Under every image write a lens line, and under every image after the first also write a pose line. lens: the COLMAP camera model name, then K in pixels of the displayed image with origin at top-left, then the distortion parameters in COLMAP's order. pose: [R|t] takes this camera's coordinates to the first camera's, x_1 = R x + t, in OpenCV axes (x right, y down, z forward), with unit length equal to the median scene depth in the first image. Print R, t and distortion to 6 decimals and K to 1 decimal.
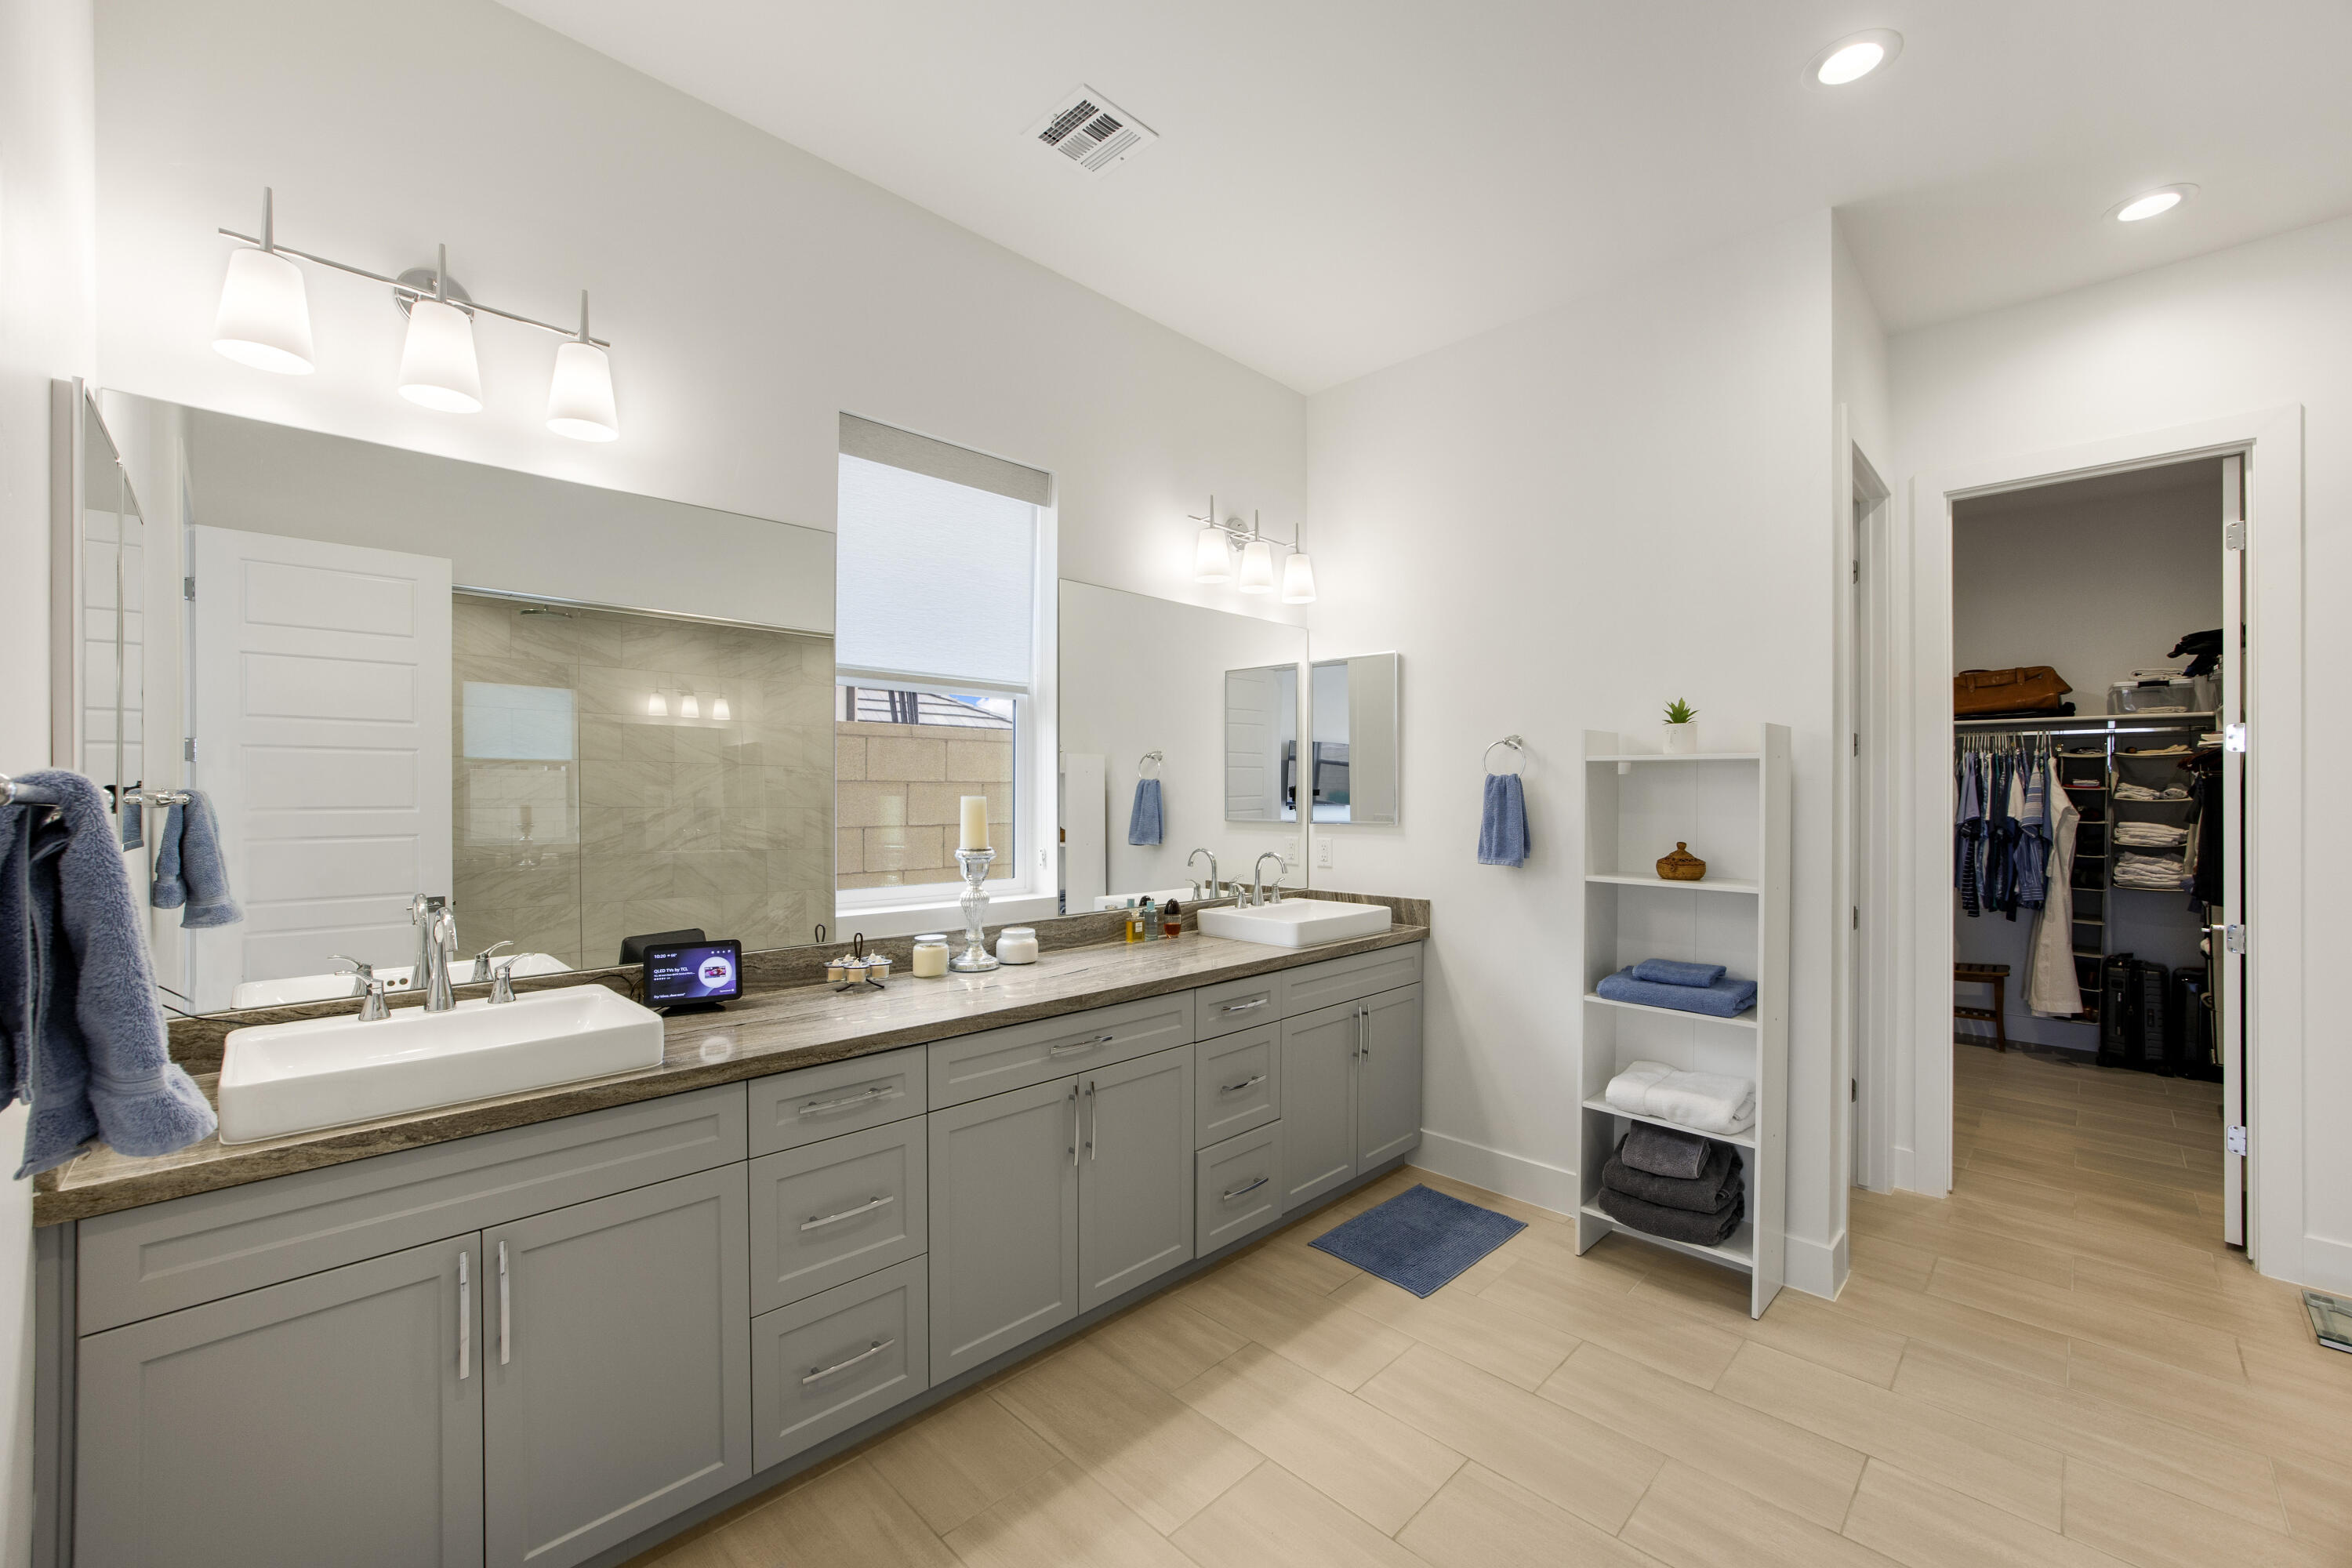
lens RADIAL K [[960.6, 0, 1180.7], [0, 960.6, 792.4], [0, 0, 1]] dist [-0.001609, -0.000149]
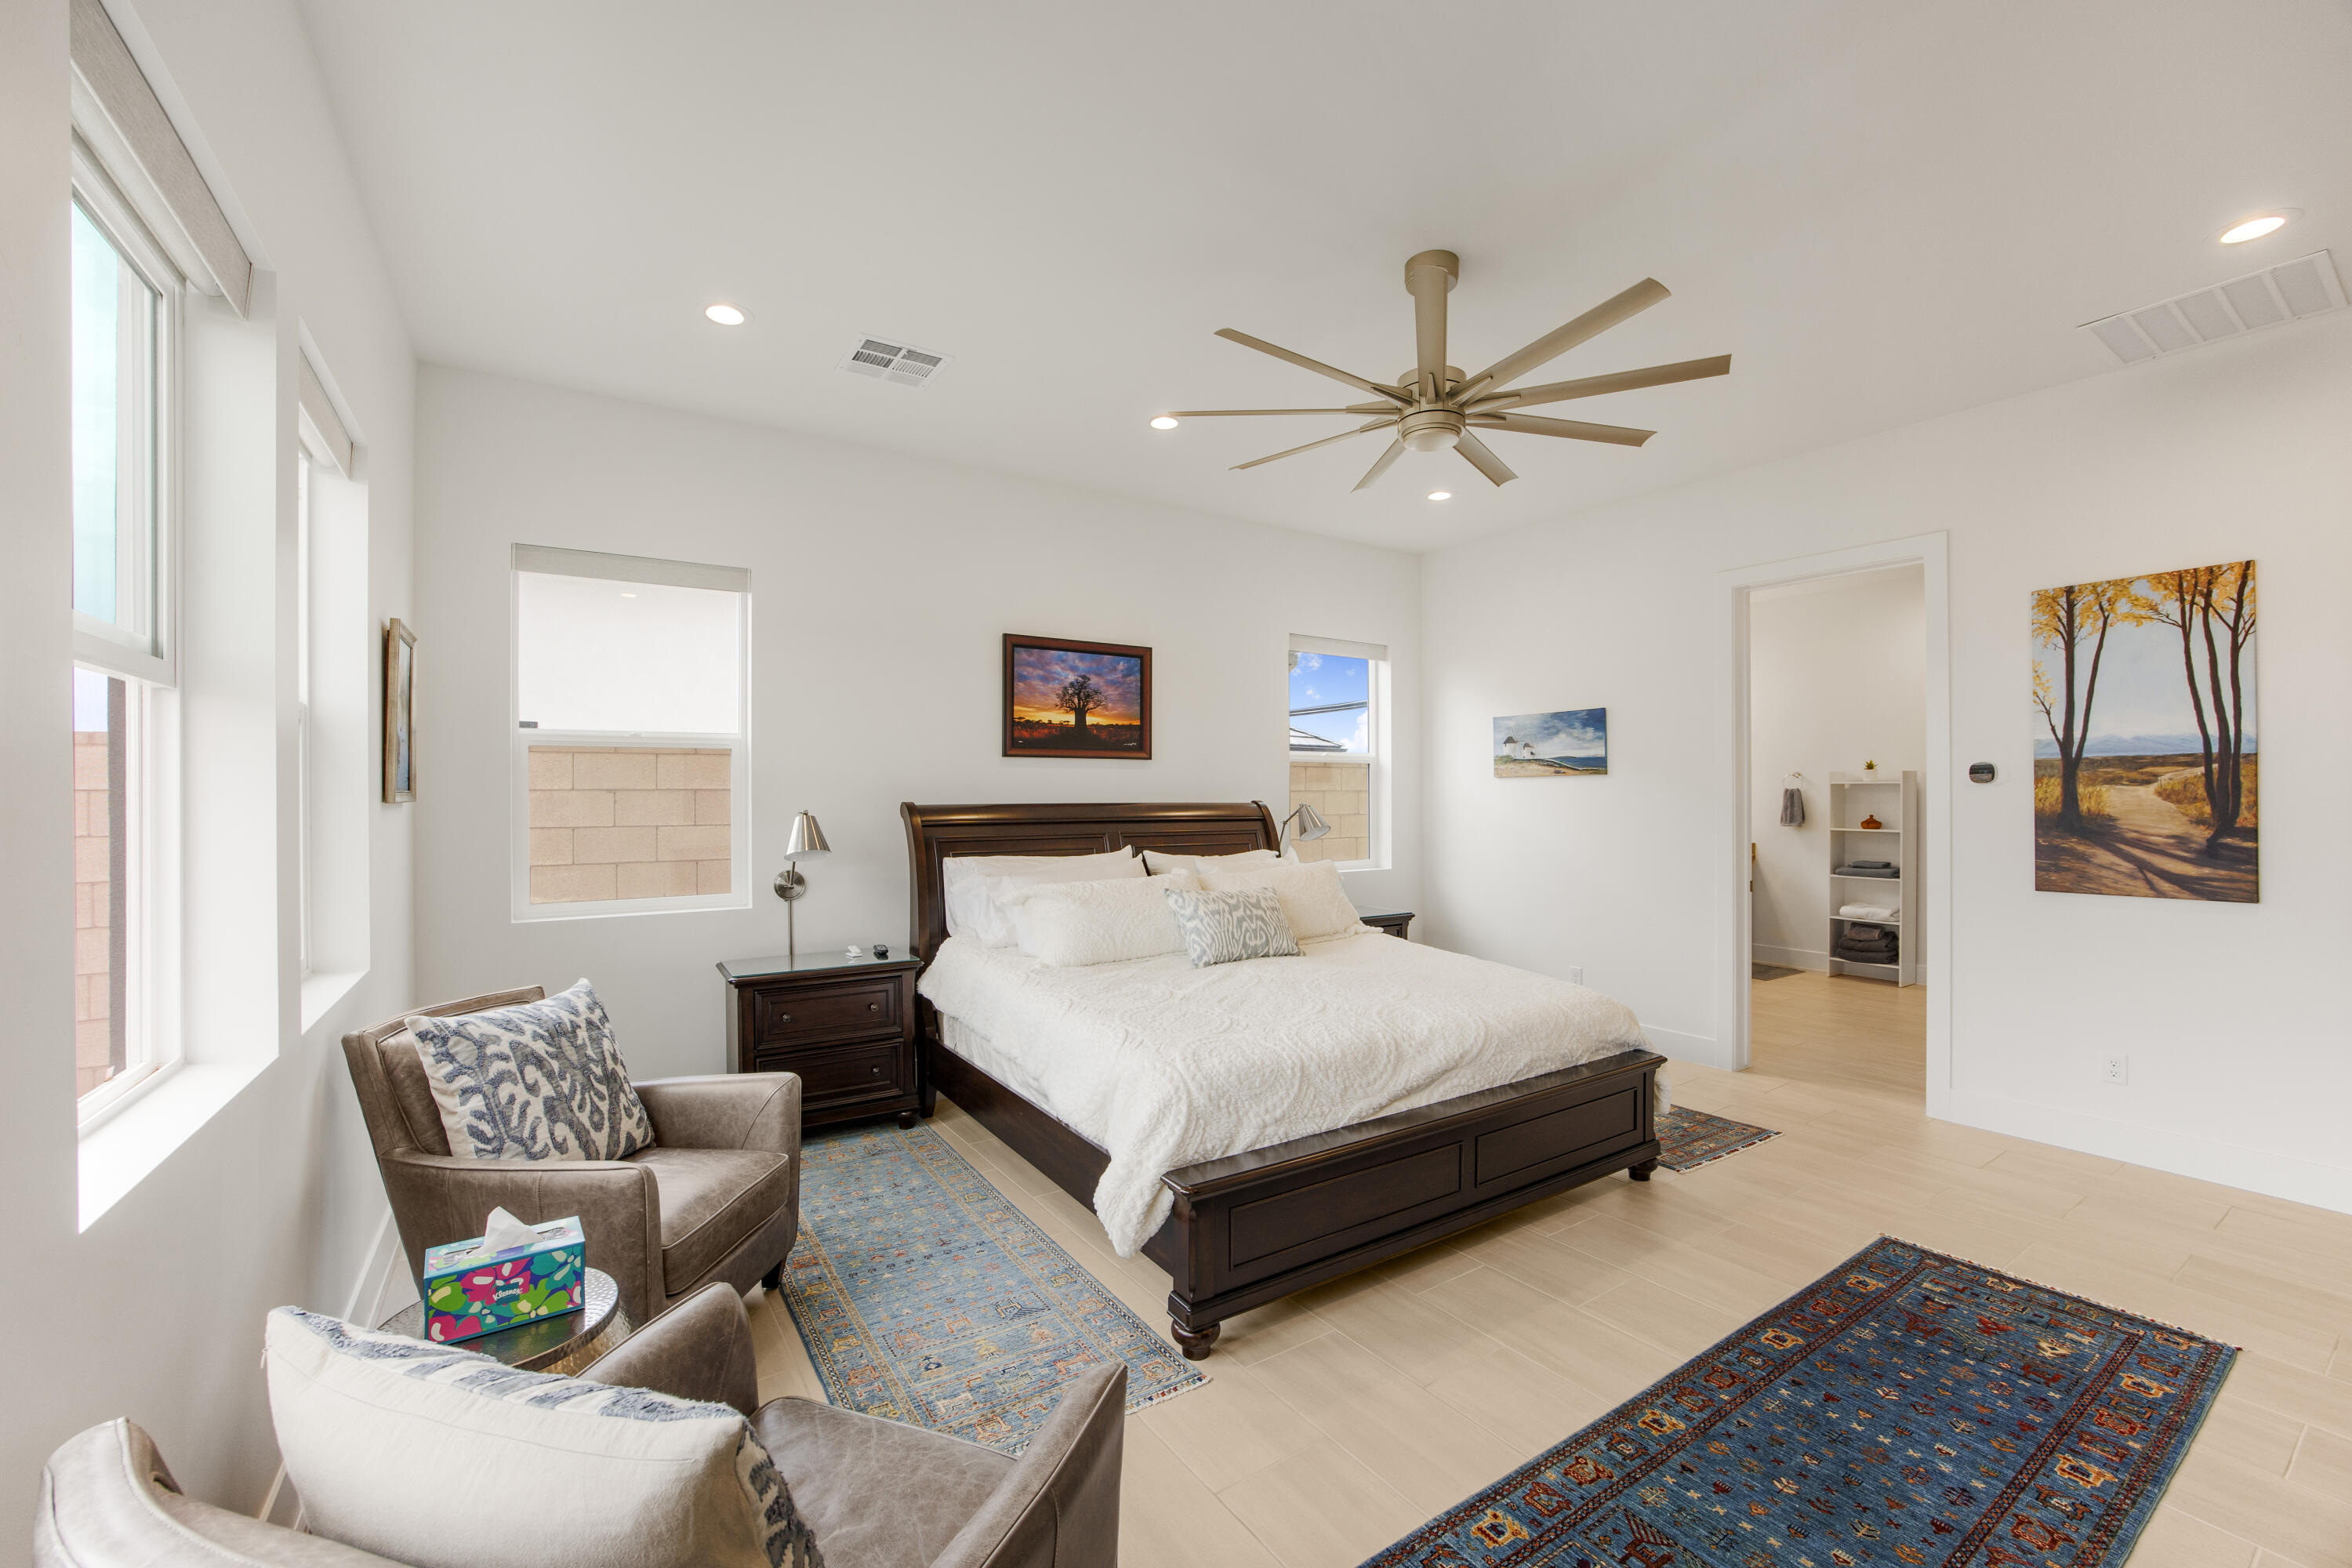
lens RADIAL K [[968.2, 0, 1165.5], [0, 968.2, 788.0], [0, 0, 1]] dist [-0.019390, 0.002774]
pose [[0.977827, -0.002818, -0.209394, -0.800962], [0.000811, 0.999953, -0.009670, 0.002058], [0.209411, 0.009286, 0.977784, -1.932975]]
